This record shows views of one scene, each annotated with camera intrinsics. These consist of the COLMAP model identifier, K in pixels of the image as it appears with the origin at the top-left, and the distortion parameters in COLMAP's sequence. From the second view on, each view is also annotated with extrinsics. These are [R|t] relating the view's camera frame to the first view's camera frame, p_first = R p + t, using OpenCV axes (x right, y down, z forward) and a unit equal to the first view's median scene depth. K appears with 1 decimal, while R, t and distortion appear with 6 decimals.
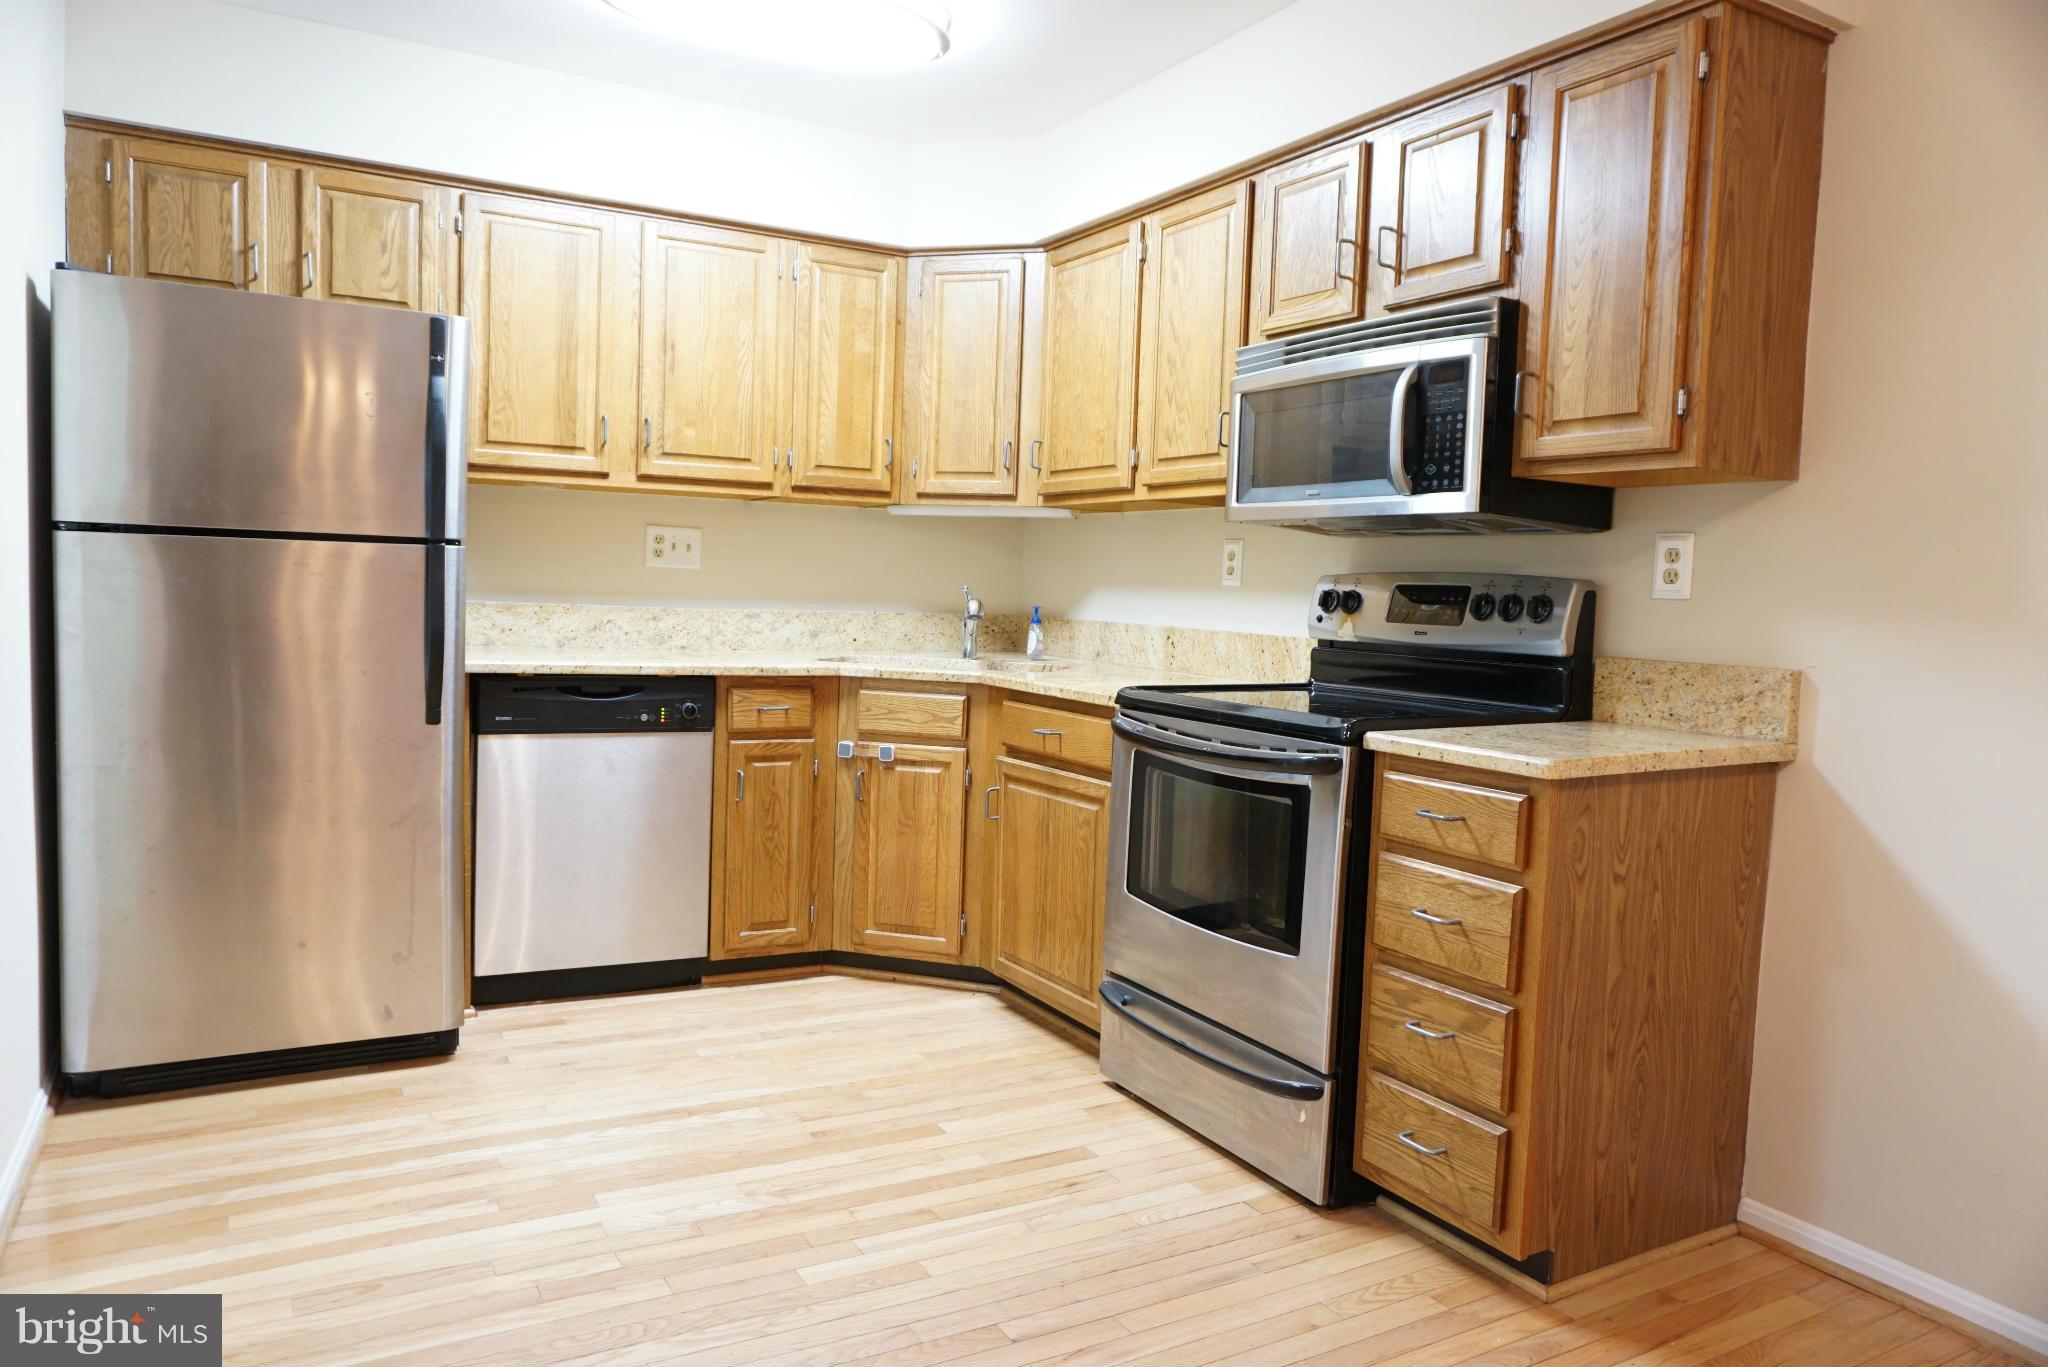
lens RADIAL K [[1368.3, 0, 1024.0], [0, 1368.3, 683.5], [0, 0, 1]] dist [-0.046466, 0.036643]
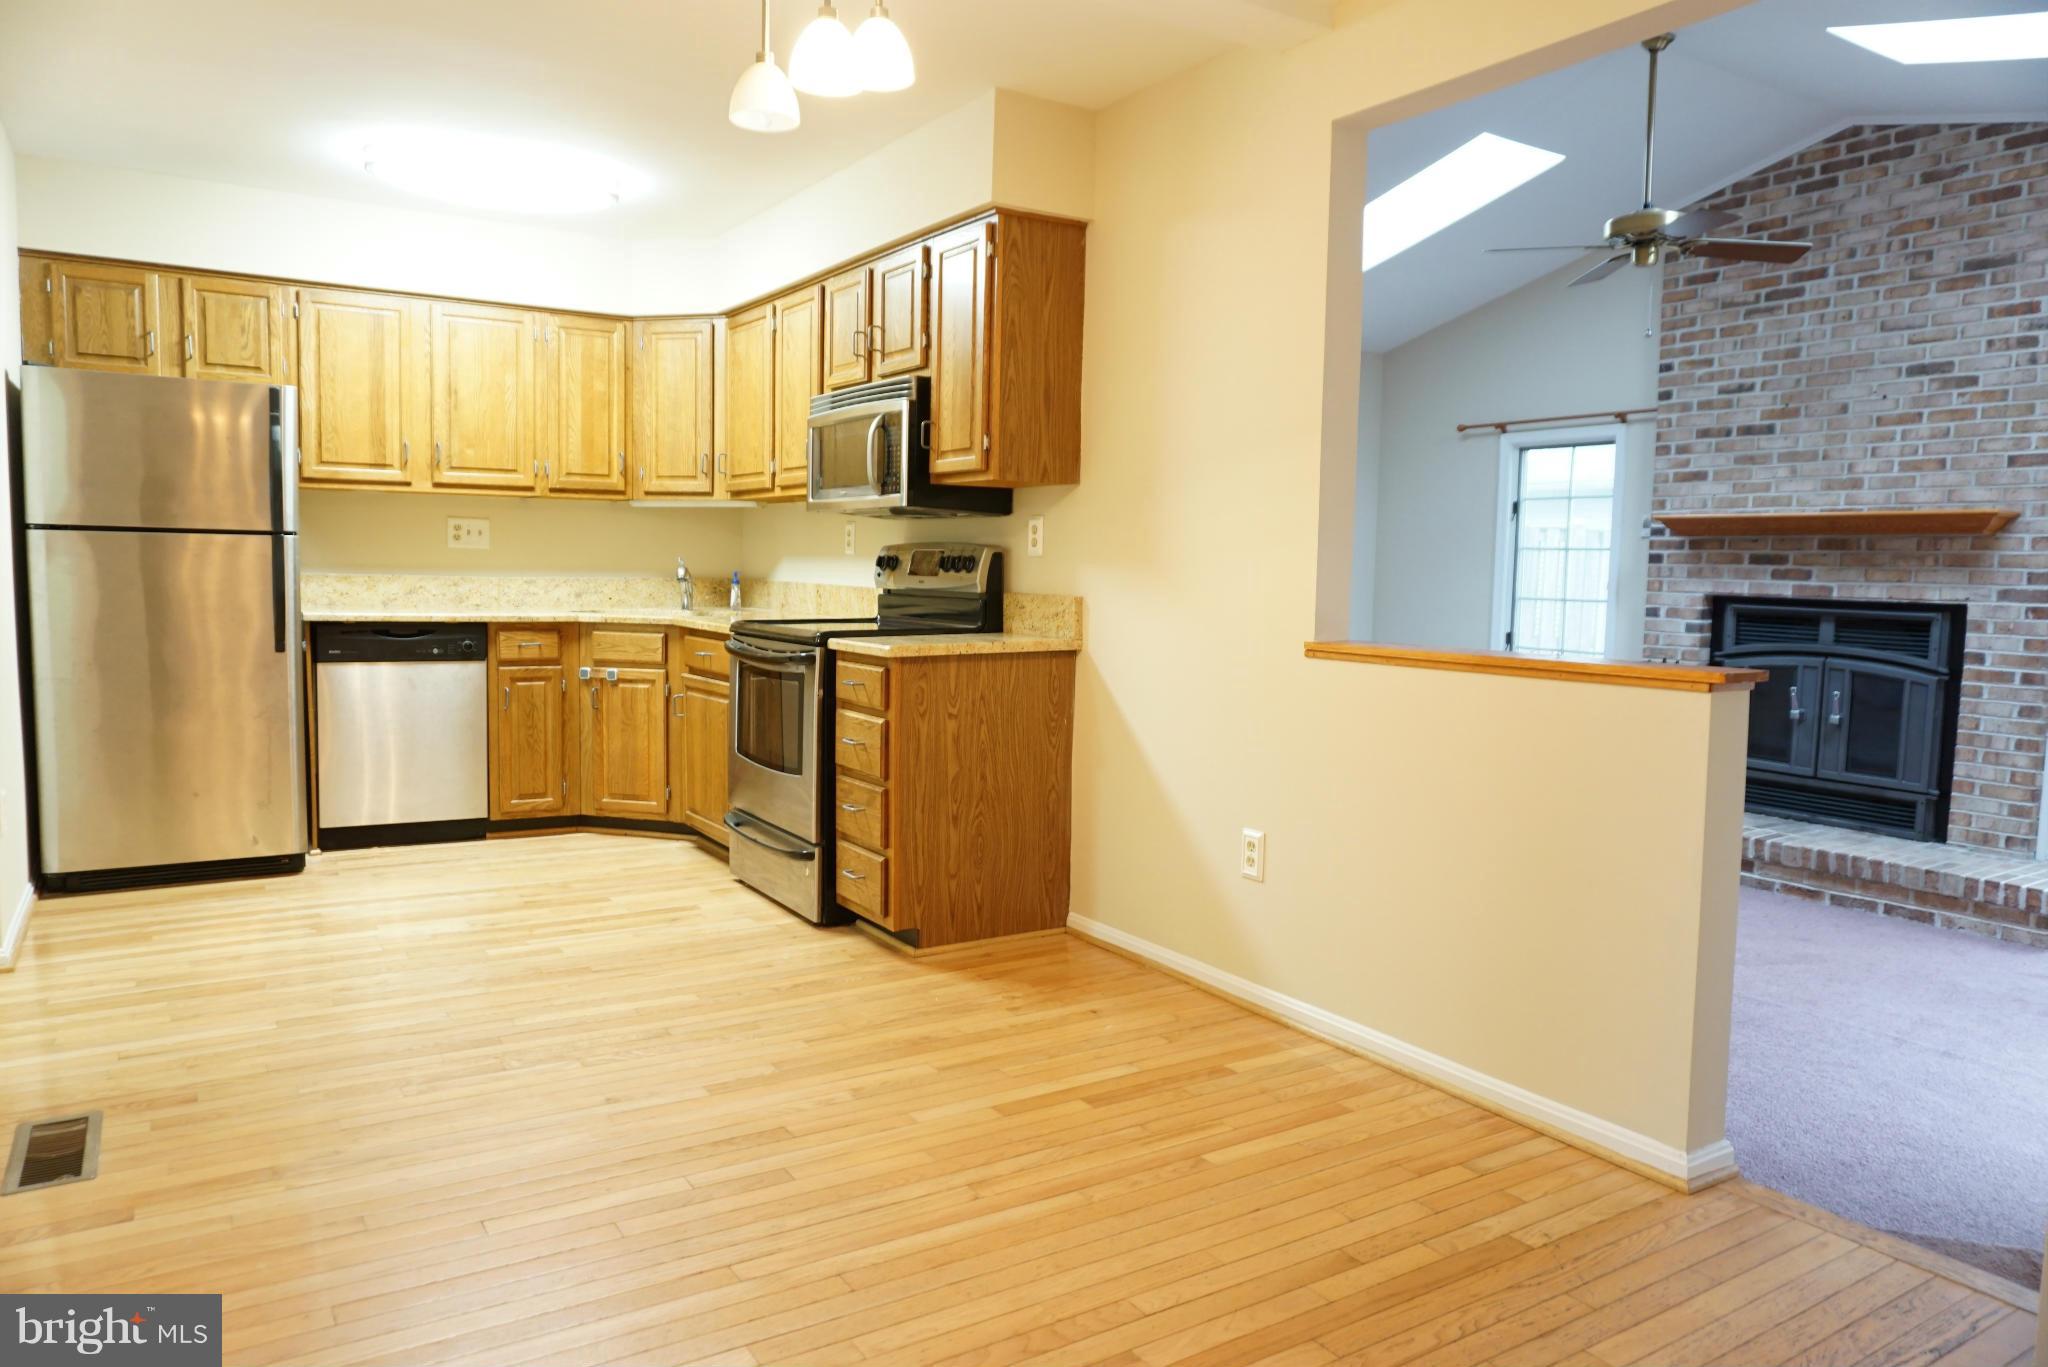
lens RADIAL K [[1365.6, 0, 1020.4], [0, 1365.6, 690.8], [0, 0, 1]] dist [-0.050680, 0.037931]
pose [[0.998743, -0.018722, 0.046494, 0.311651], [0.017647, 0.999570, 0.023423, 0.050060], [-0.046912, -0.022573, 0.998644, -0.534606]]
